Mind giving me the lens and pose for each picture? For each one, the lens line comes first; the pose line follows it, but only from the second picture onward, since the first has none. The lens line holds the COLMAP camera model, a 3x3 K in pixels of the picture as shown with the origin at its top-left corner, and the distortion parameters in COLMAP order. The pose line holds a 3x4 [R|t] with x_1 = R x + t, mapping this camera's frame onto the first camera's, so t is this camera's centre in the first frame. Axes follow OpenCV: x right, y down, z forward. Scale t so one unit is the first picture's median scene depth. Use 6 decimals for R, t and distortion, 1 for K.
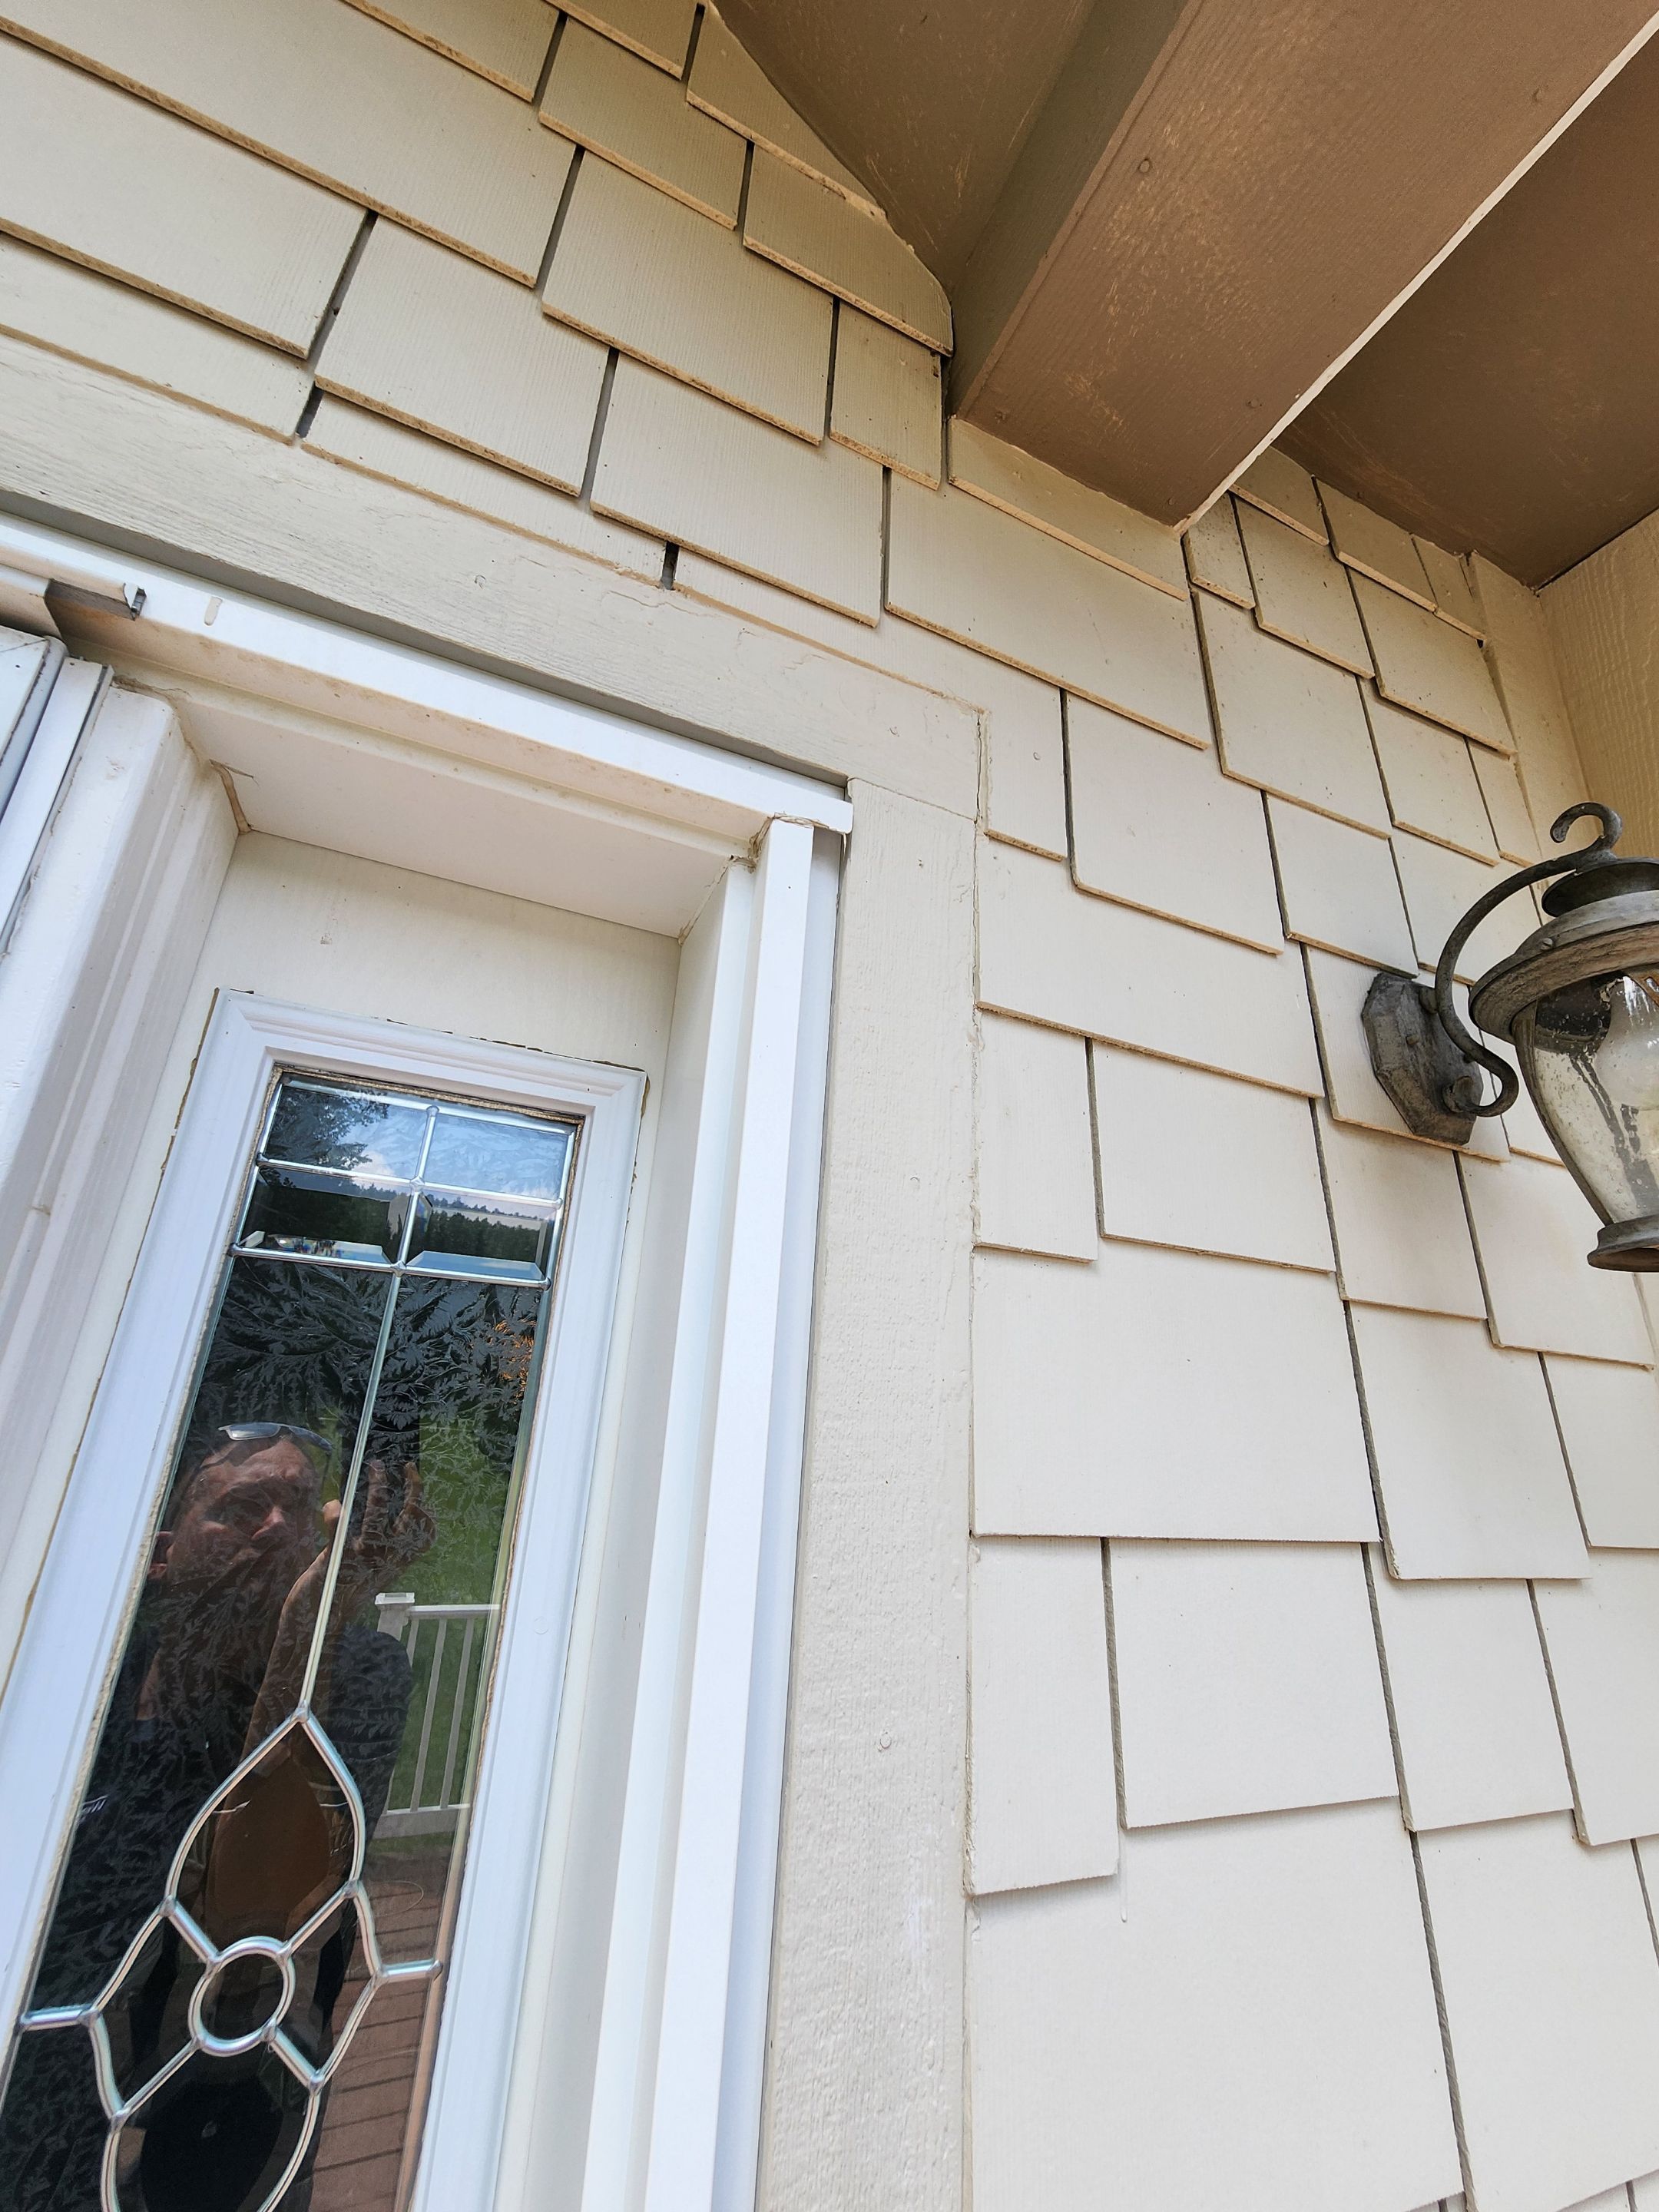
lens RADIAL K [[913.2, 0, 824.7], [0, 913.2, 1094.1], [0, 0, 1]] dist [-0.001048, -0.000604]
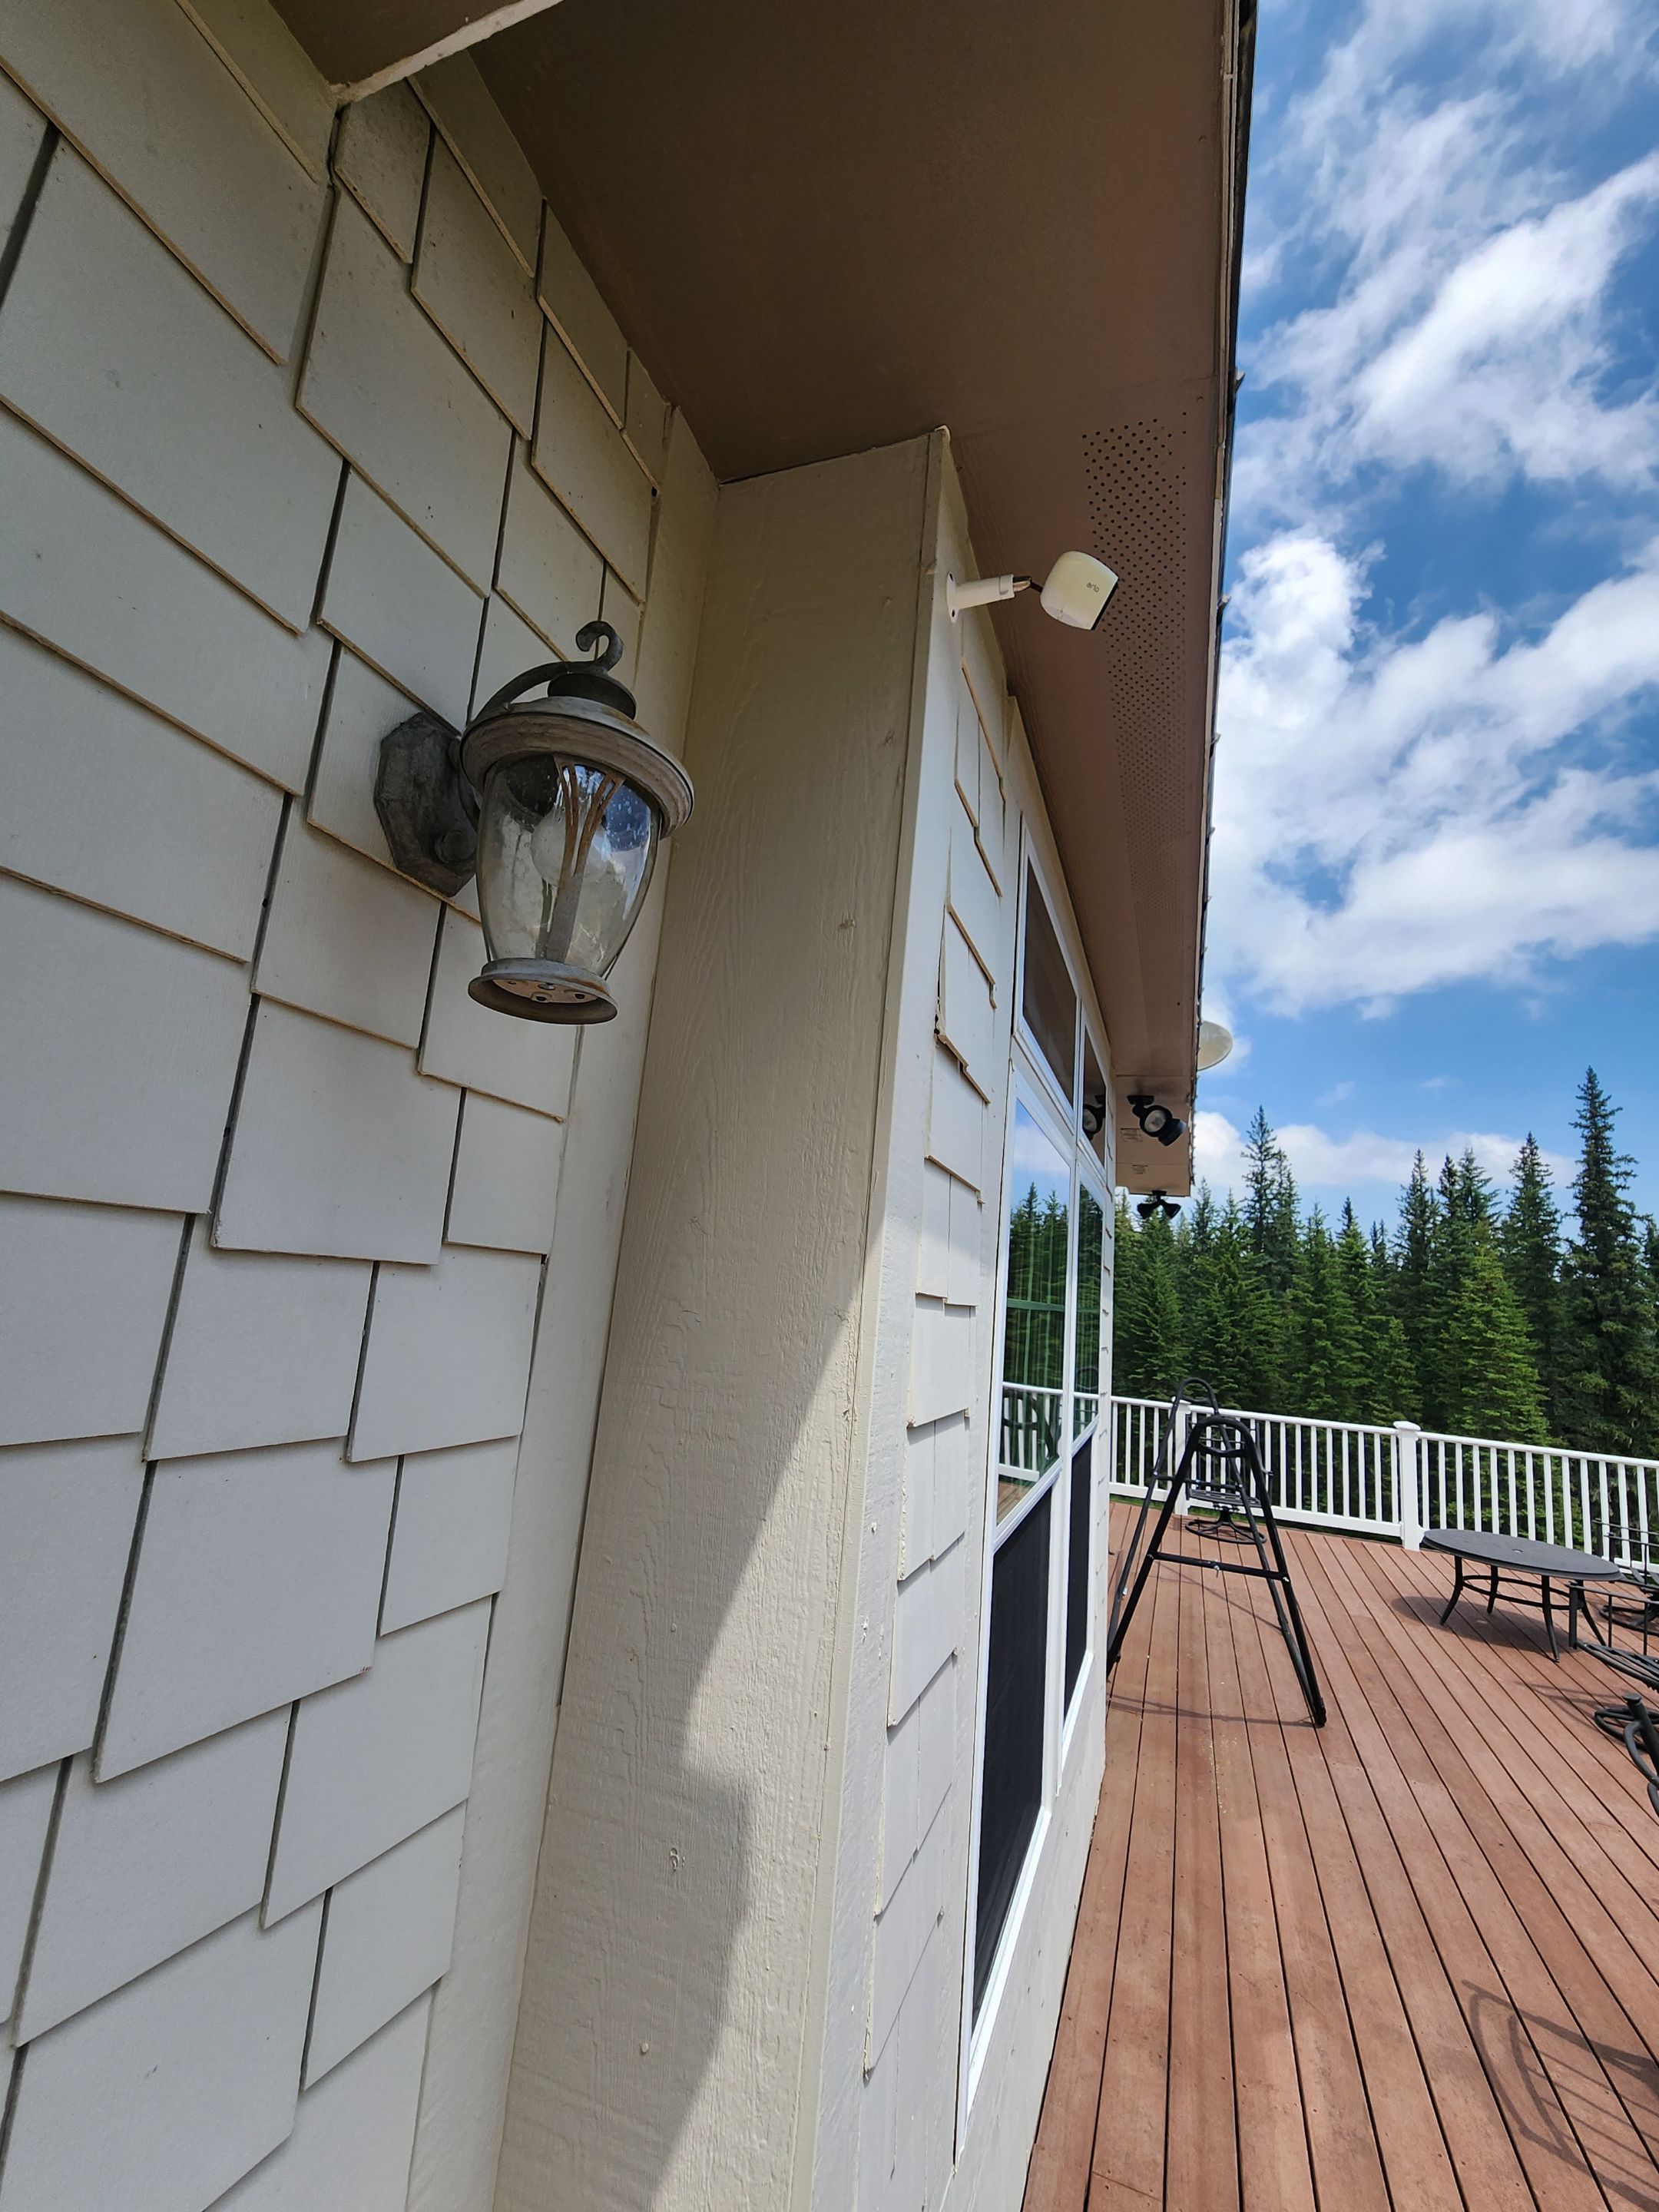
lens RADIAL K [[919.9, 0, 823.3], [0, 919.9, 1094.0], [0, 0, 1]] dist [0.001812, -0.002215]
pose [[0.701512, 0.149495, 0.696801, 0.313821], [-0.280020, 0.956933, 0.076609, 0.078818], [-0.655339, -0.248860, 0.713161, -0.141434]]
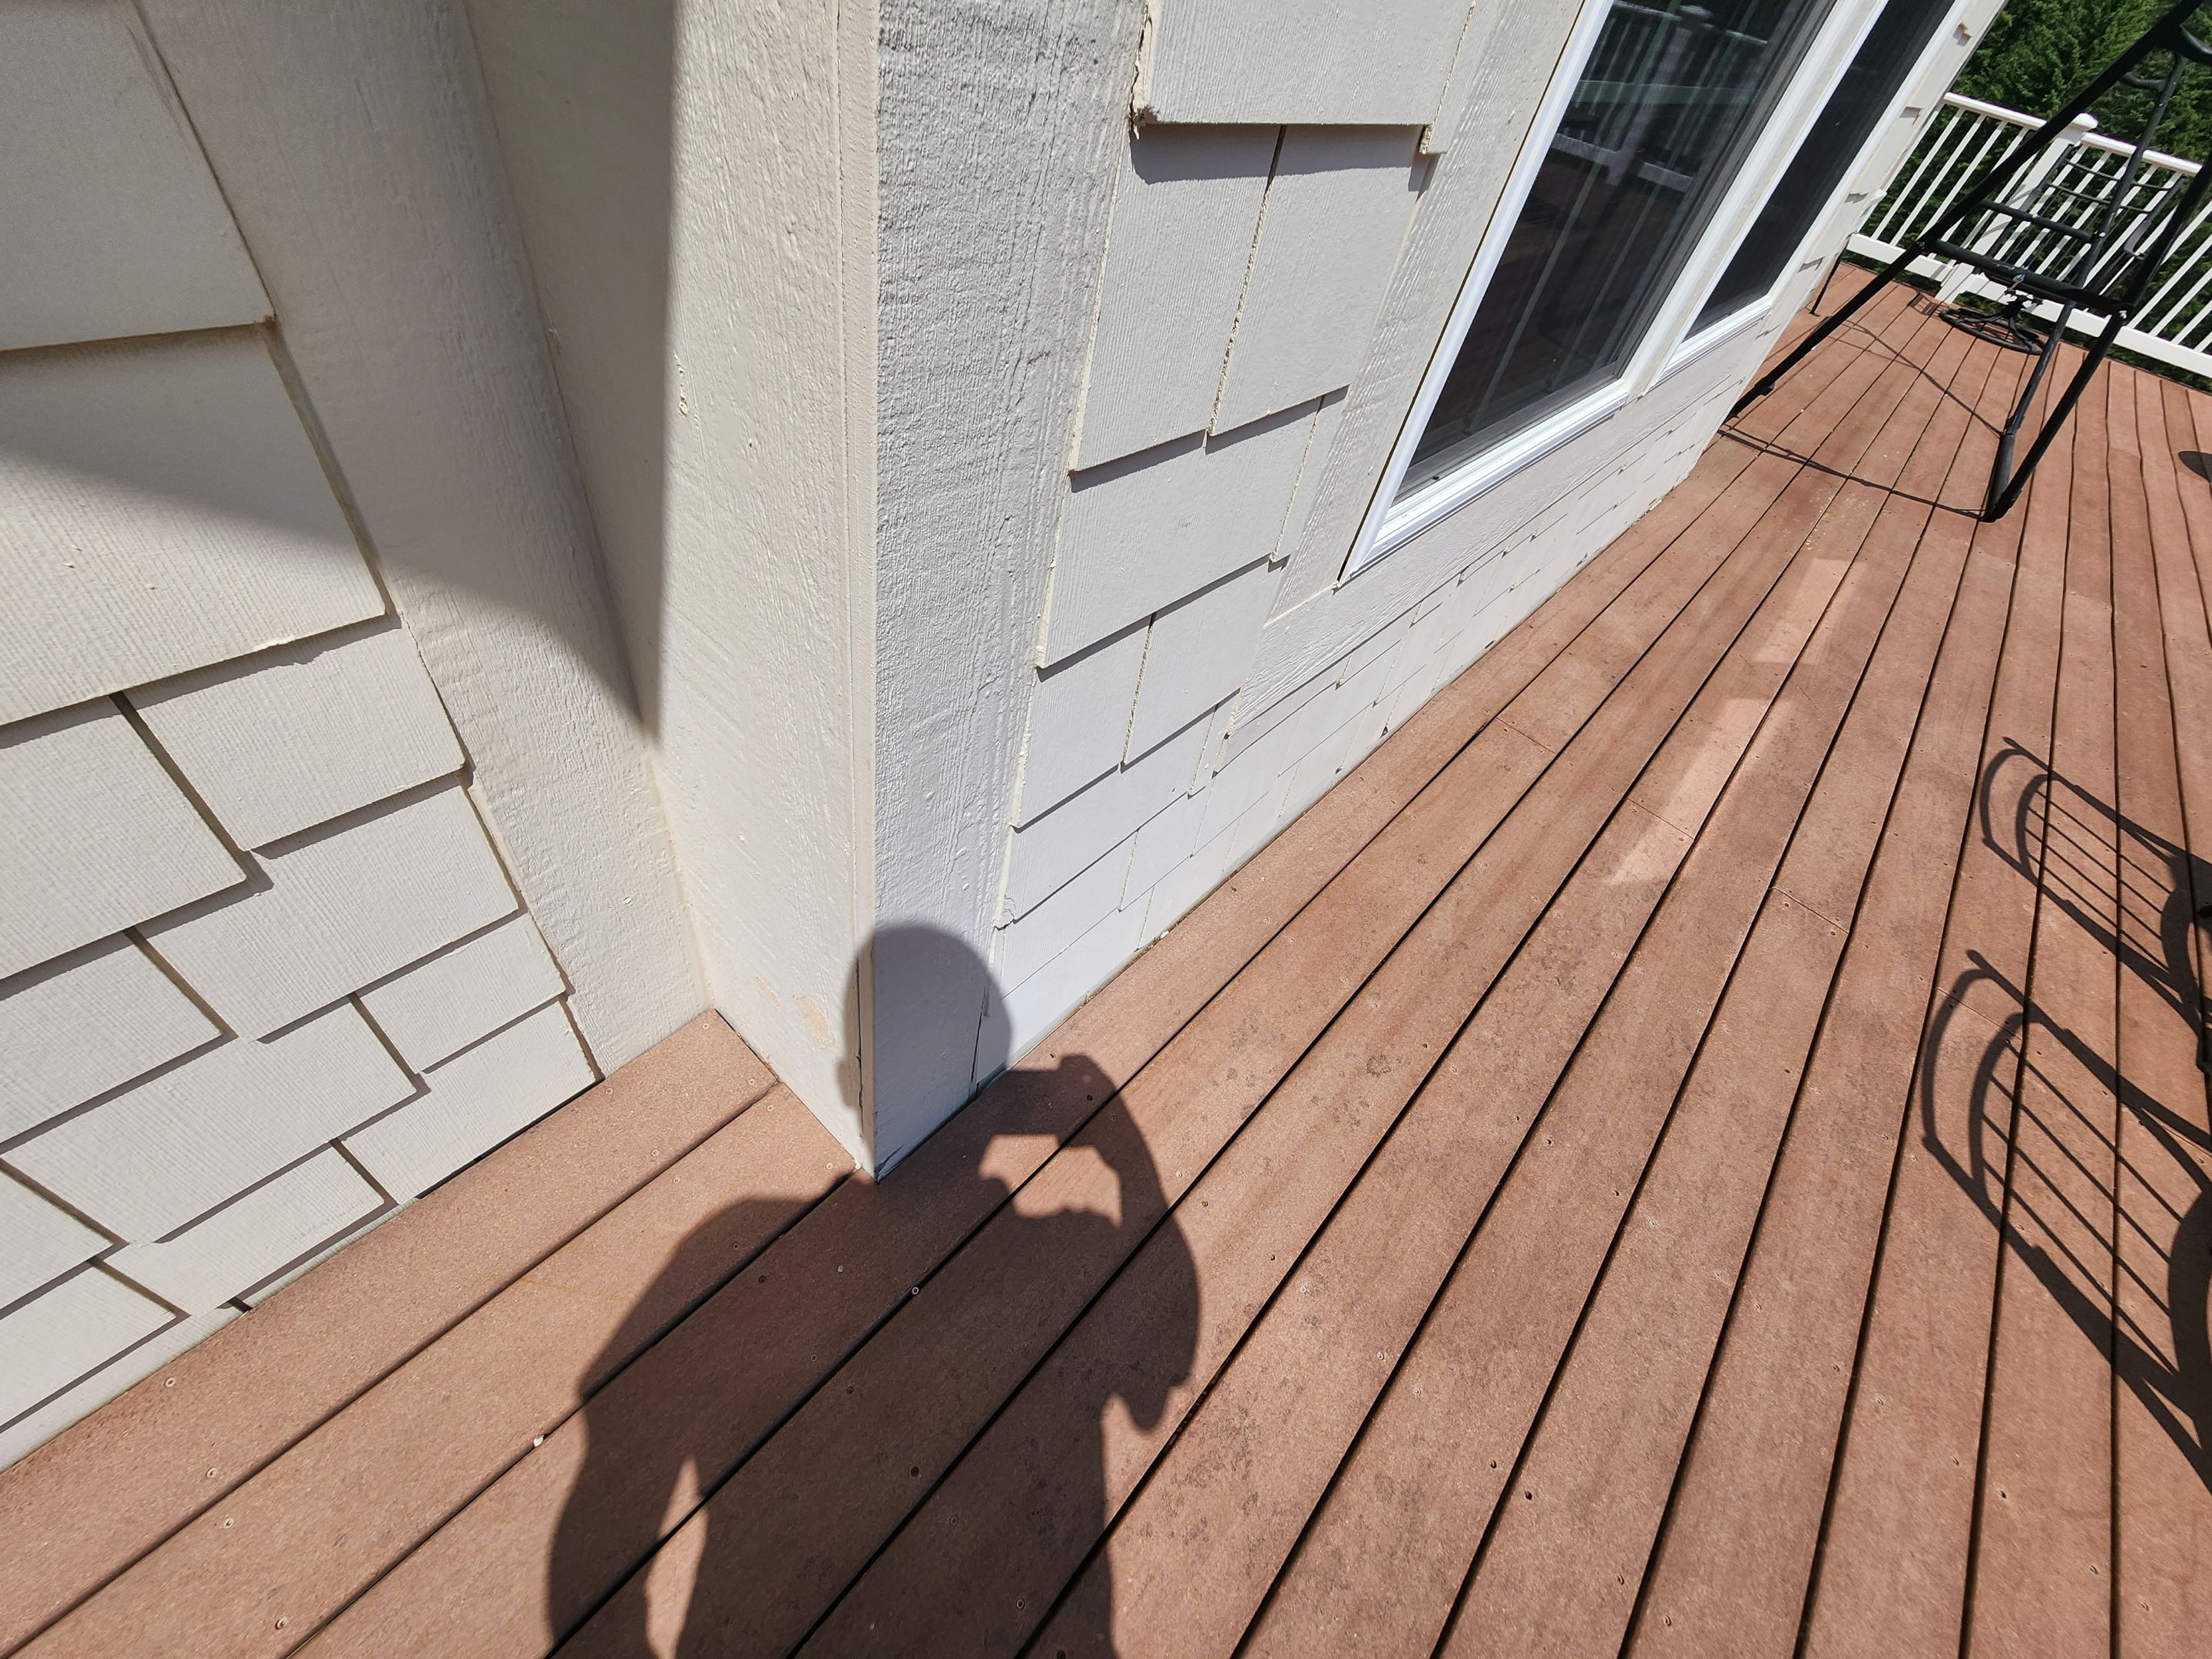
lens RADIAL K [[906.7, 0, 1098.0], [0, 906.7, 834.3], [0, 0, 1]] dist [0.001246, -0.002466]
pose [[0.902558, -0.241555, 0.356427, 1.185326], [-0.253231, 0.371699, 0.893148, 1.214363], [-0.348228, -0.896377, 0.274311, -0.158314]]
